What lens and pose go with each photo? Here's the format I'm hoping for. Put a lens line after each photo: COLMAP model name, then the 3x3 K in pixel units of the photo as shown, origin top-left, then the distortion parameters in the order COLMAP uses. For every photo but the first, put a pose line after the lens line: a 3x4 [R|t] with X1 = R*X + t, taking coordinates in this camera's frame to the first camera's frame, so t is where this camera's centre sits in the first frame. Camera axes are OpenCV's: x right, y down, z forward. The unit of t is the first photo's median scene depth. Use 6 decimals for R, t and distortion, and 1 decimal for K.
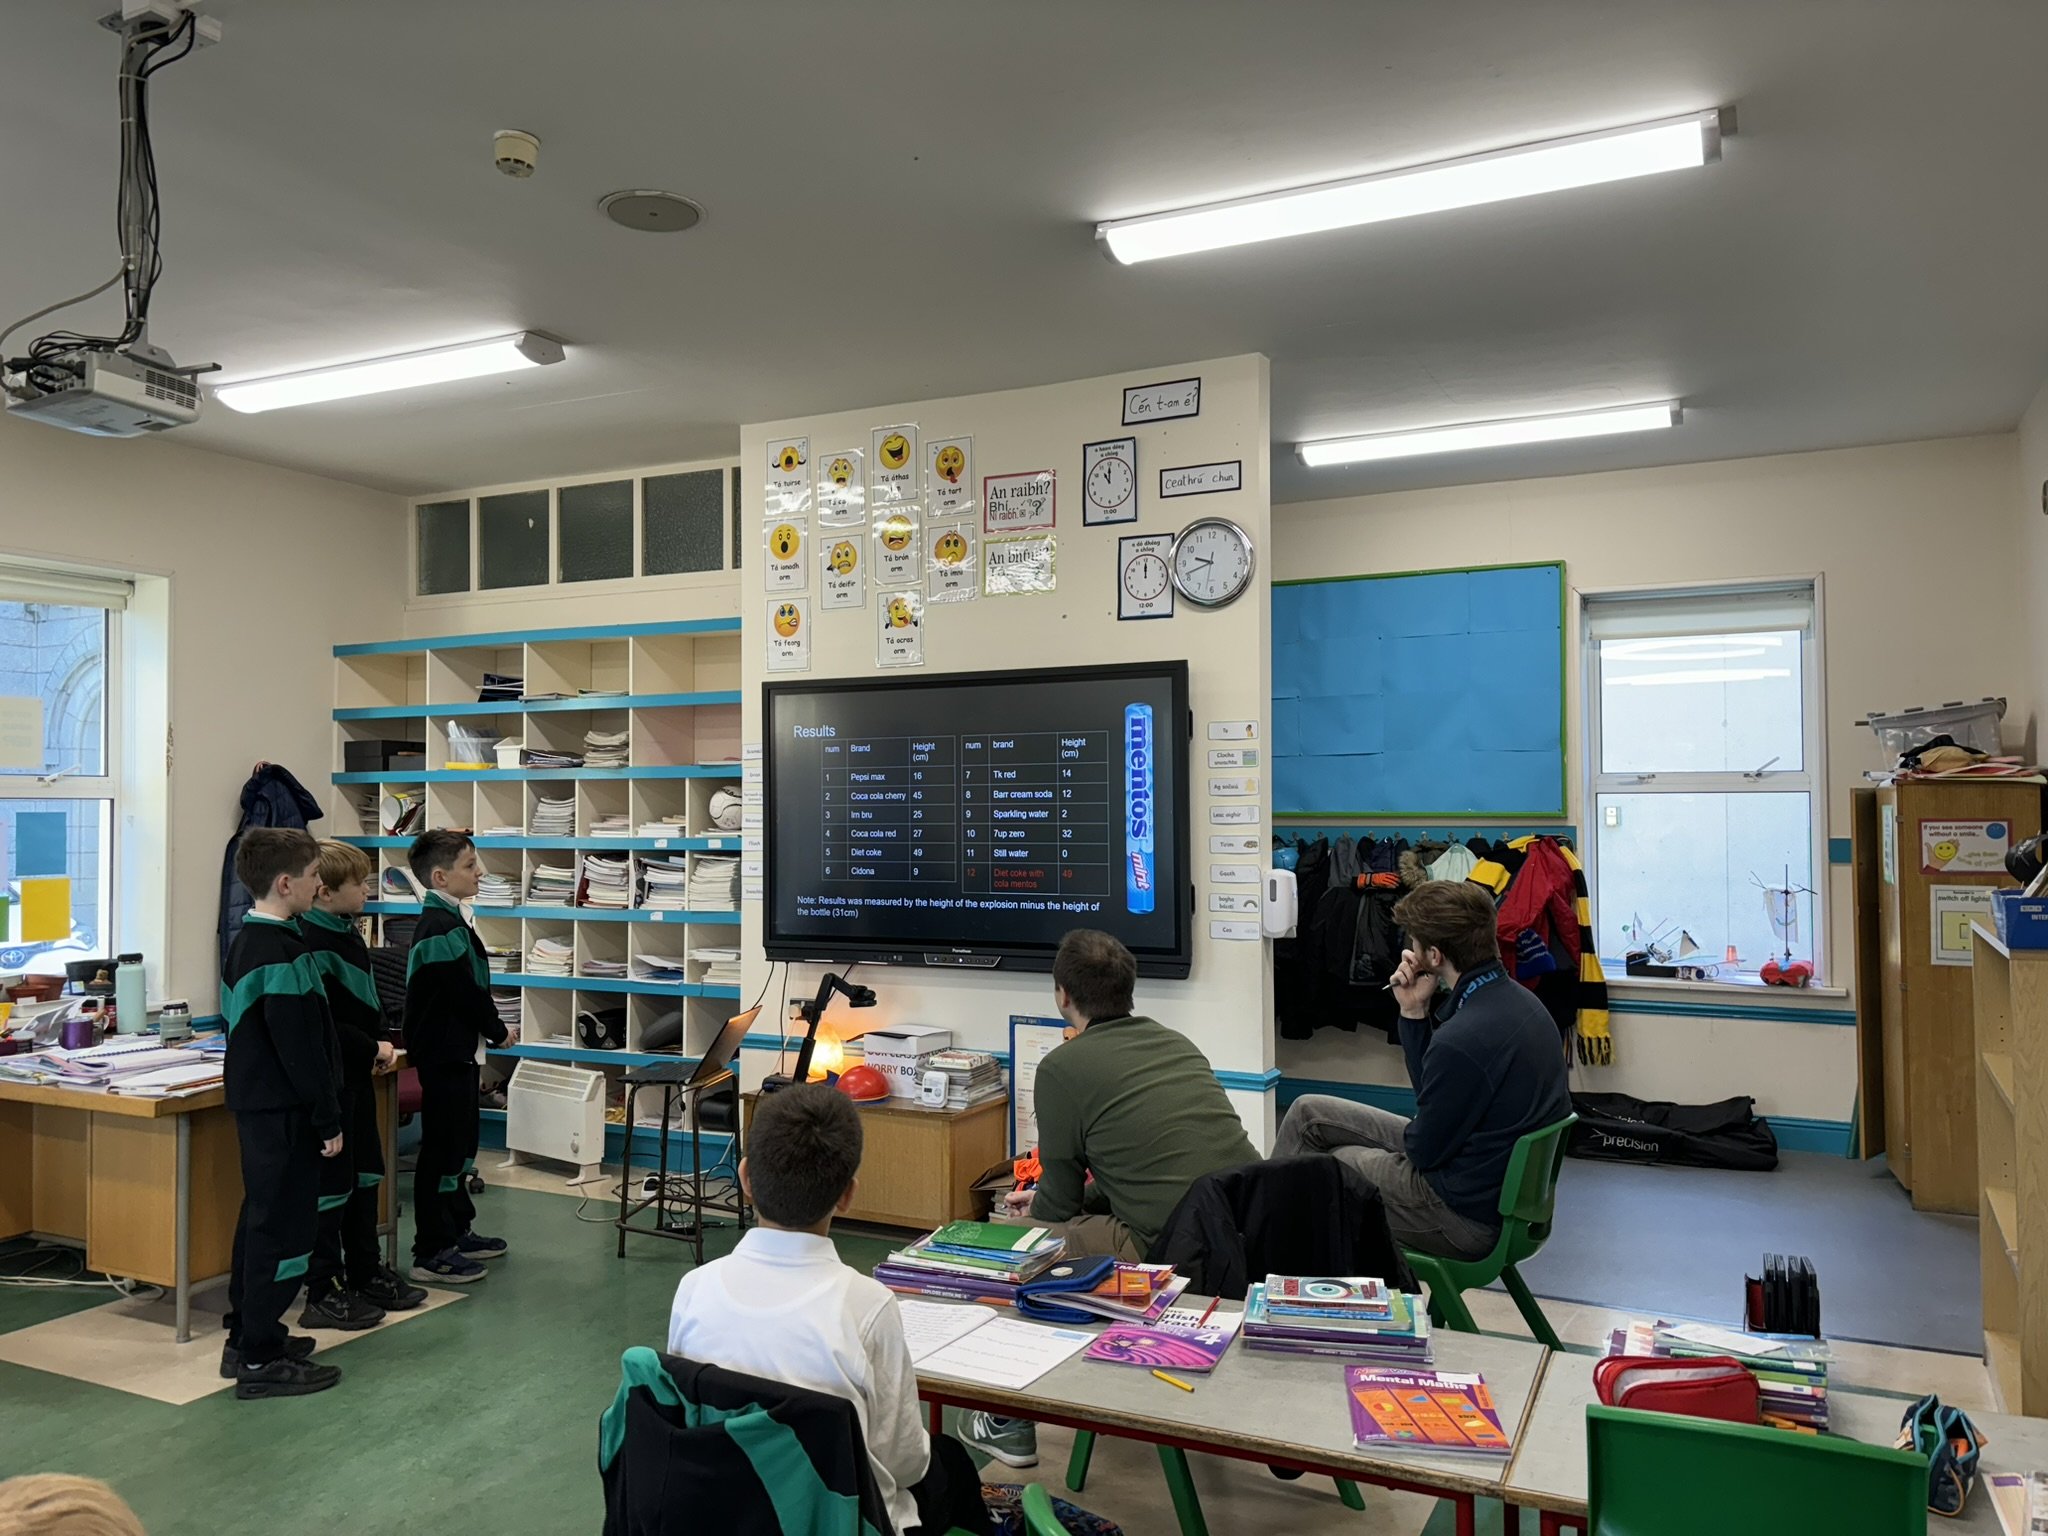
lens RADIAL K [[1563.3, 0, 1025.5], [0, 1563.3, 760.3], [0, 0, 1]] dist [0.011565, -0.016800]
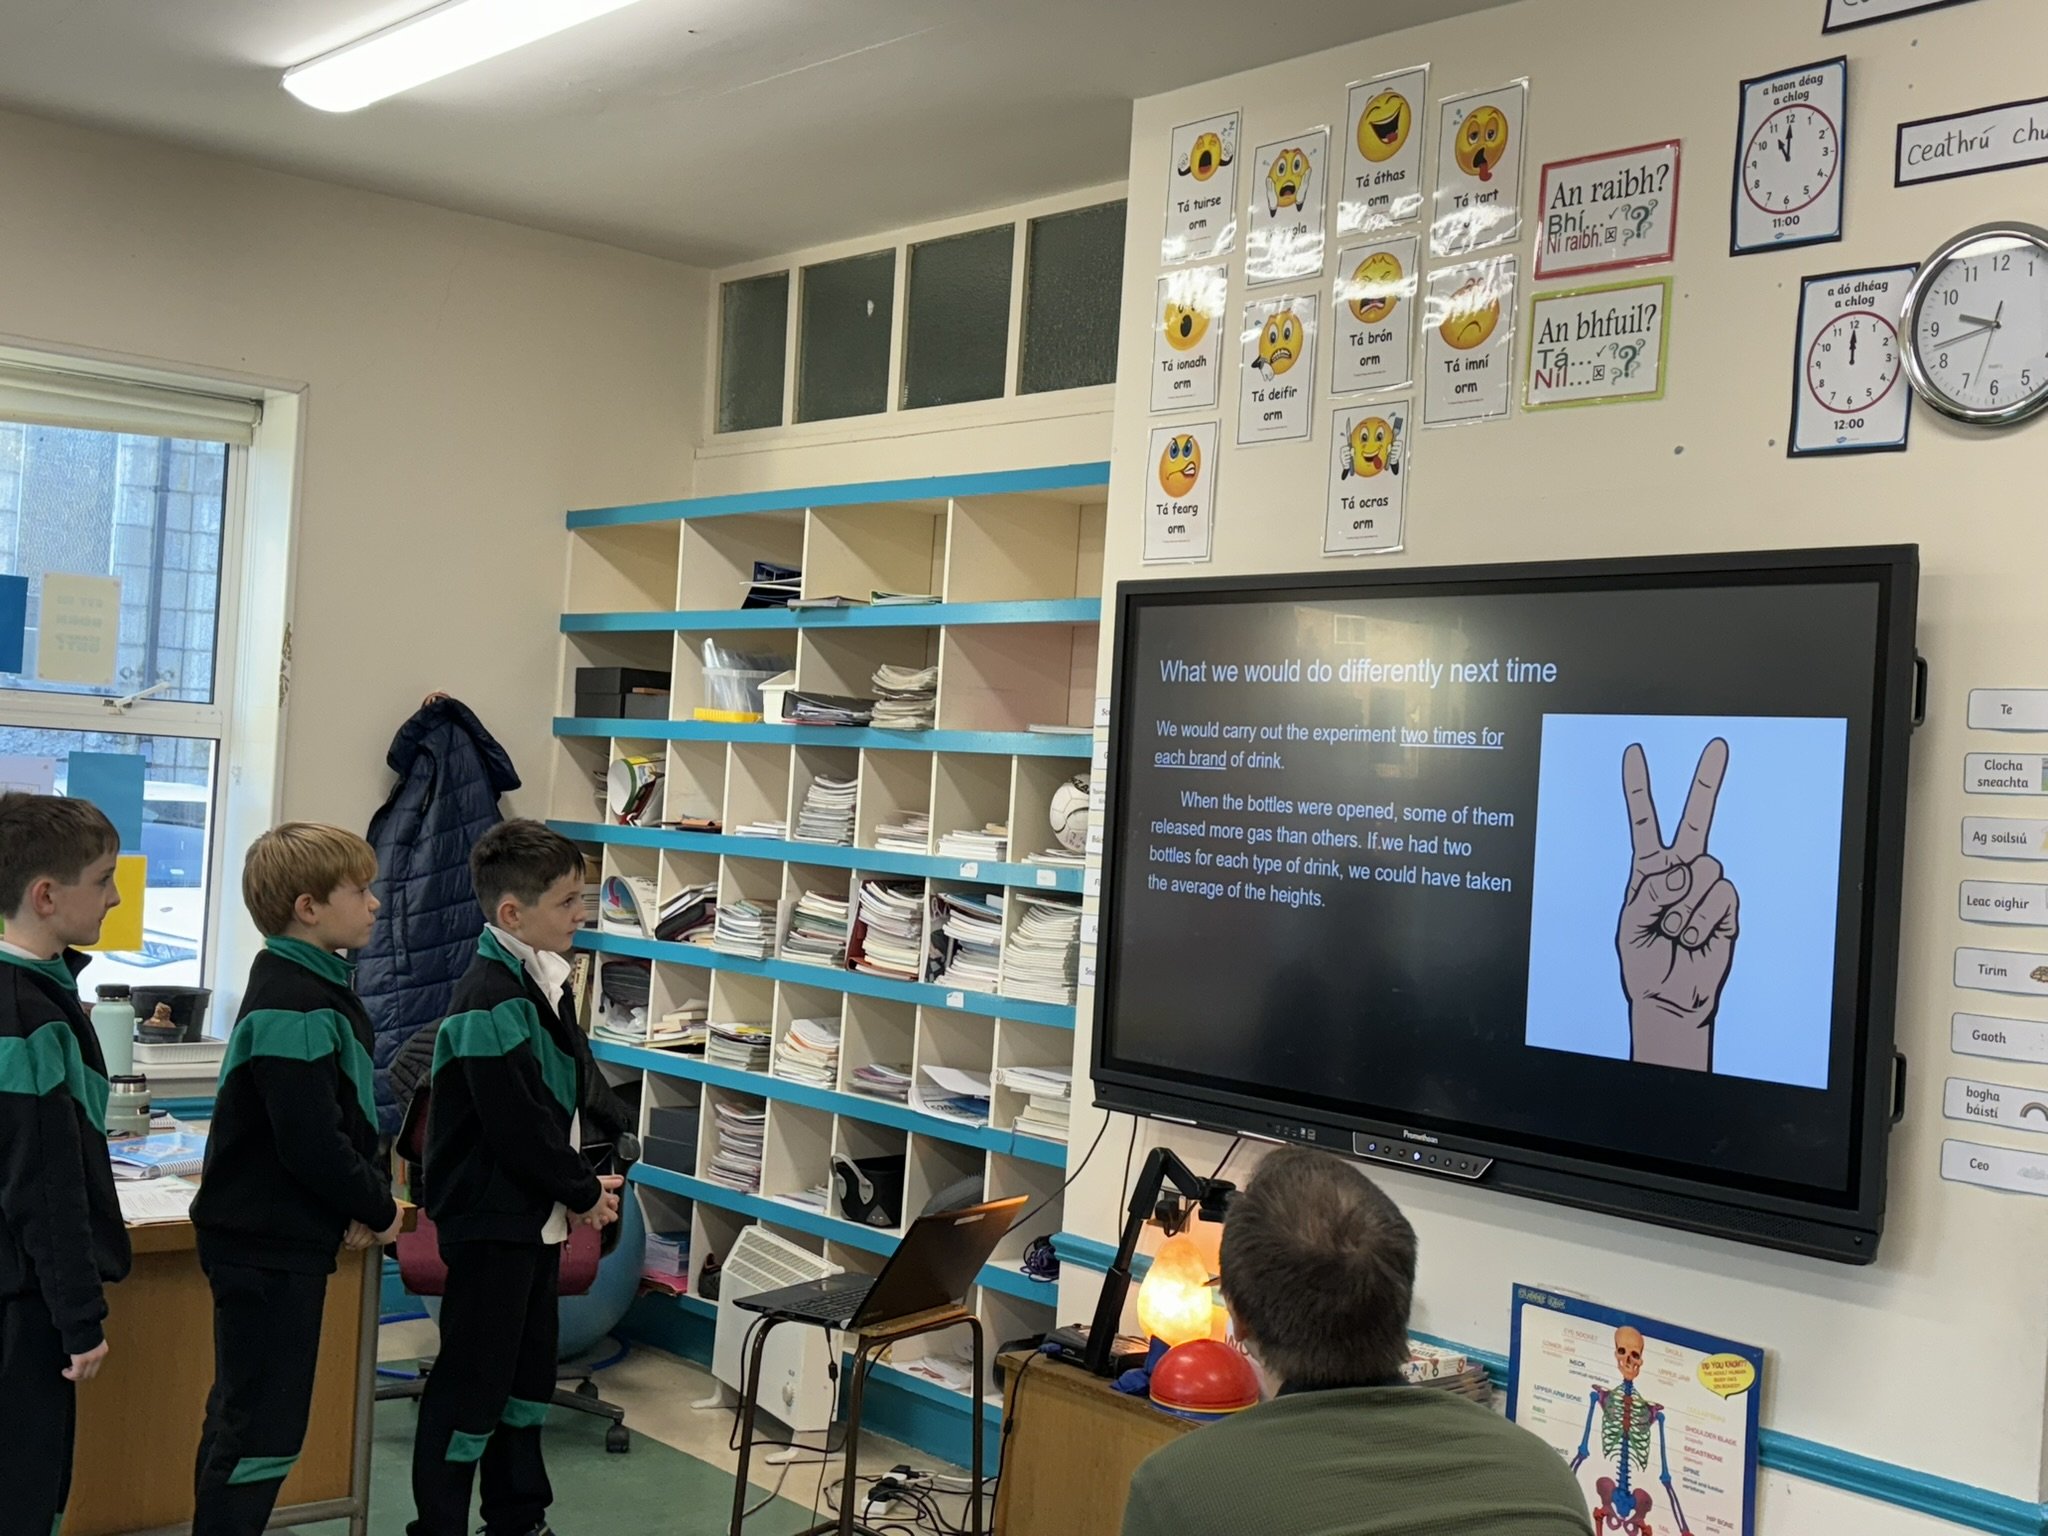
lens RADIAL K [[2416.2, 0, 1021.0], [0, 2416.2, 766.3], [0, 0, 1]] dist [0.062940, 0.000000]
pose [[0.911935, 0.056357, -0.406445, 0.128637], [-0.052480, 0.998408, 0.020688, -0.002209], [0.406964, 0.002465, 0.913441, 0.222967]]
